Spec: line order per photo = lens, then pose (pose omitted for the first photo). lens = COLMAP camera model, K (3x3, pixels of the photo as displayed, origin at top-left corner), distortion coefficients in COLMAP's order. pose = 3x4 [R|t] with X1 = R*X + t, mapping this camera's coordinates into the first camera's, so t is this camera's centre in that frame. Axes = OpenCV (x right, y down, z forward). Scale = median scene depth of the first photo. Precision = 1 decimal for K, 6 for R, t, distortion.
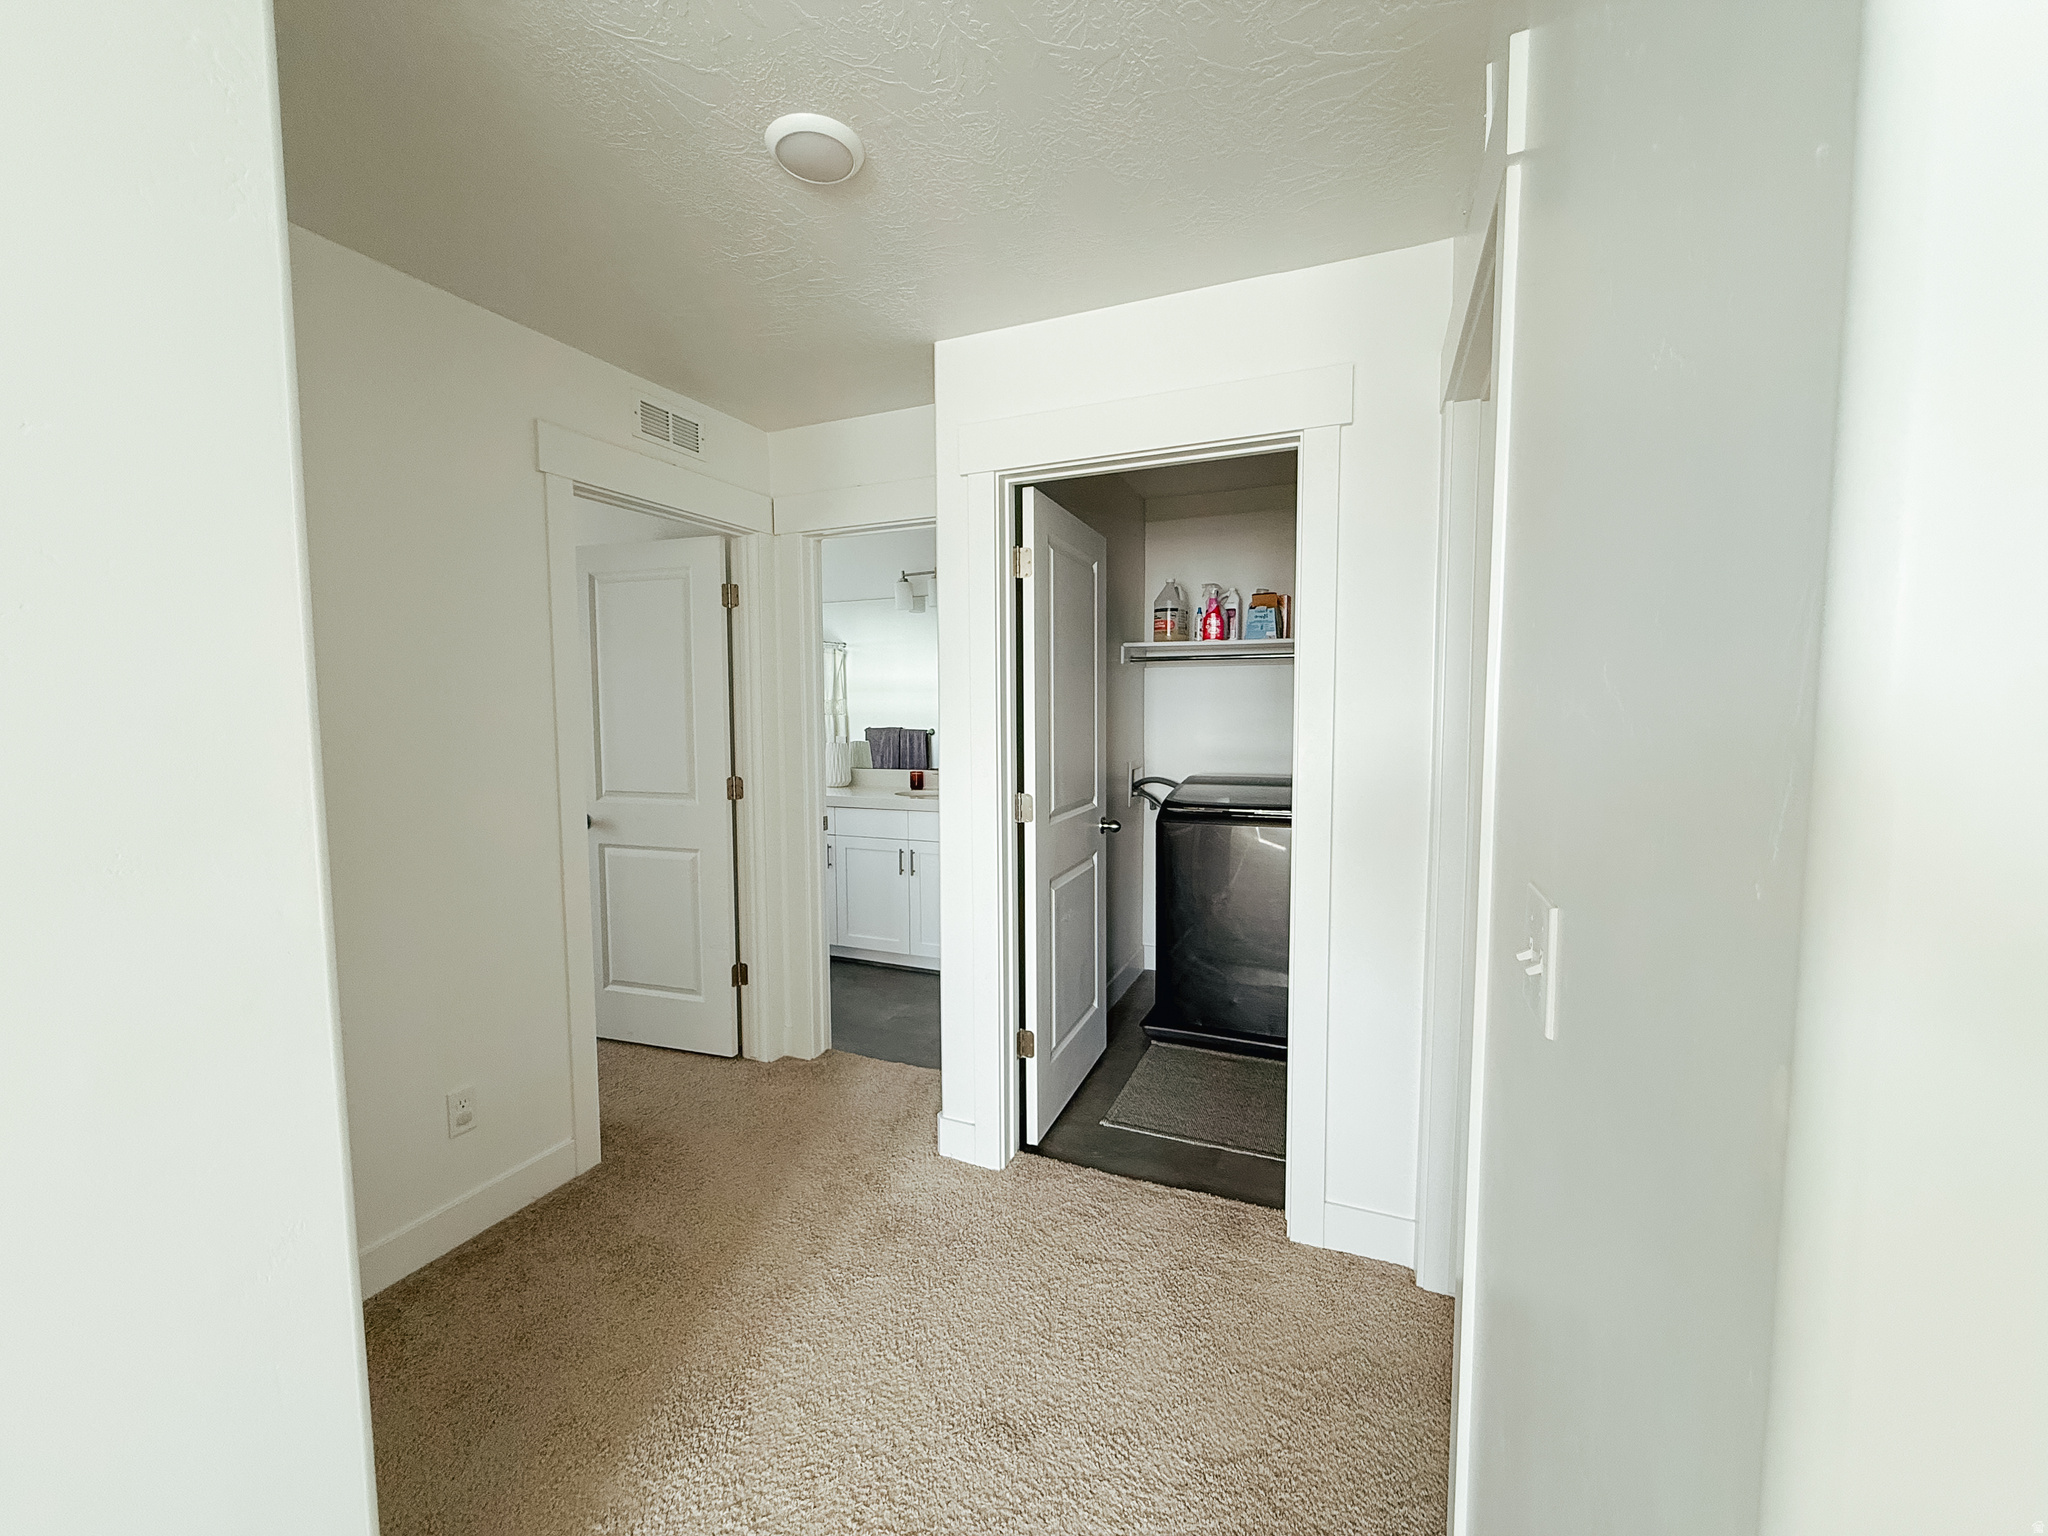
lens RADIAL K [[821.0, 0, 1023.5], [0, 821.0, 766.8], [0, 0, 1]] dist [-0.012967, 0.000727]
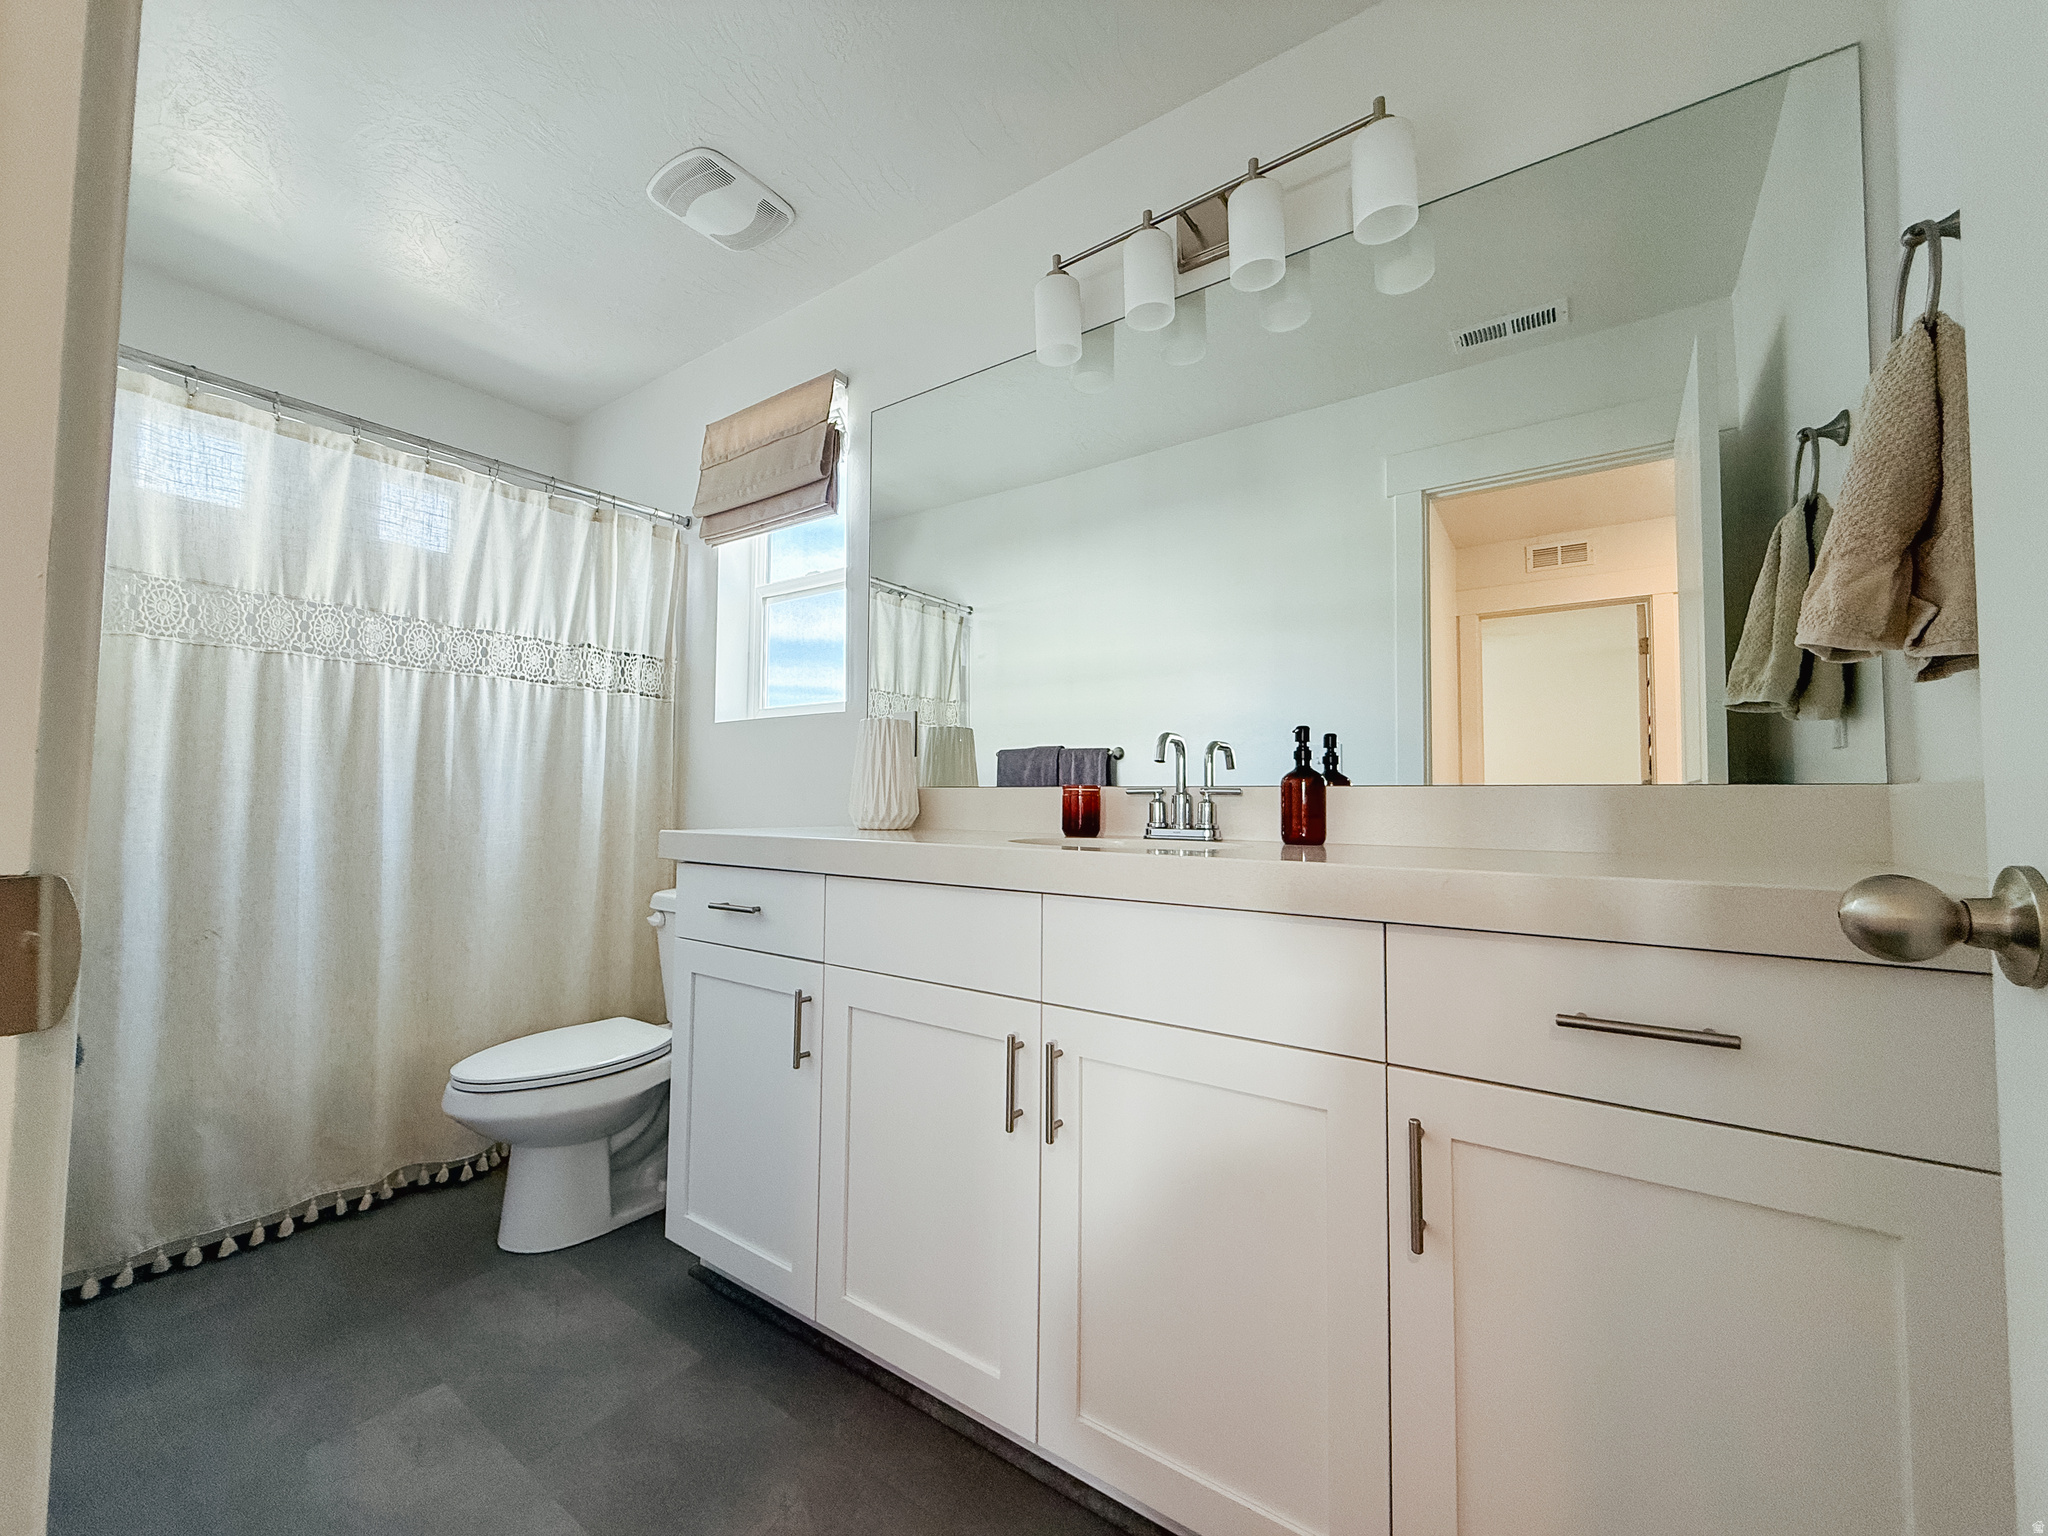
lens RADIAL K [[821.0, 0, 1014.0], [0, 821.0, 772.2], [0, 0, 1]] dist [-0.012967, 0.000727]
pose [[0.973984, 0.002297, -0.226603, -0.077702], [-0.028402, 0.993302, -0.112006, 0.039657], [0.224828, 0.115528, 0.967526, 0.643439]]
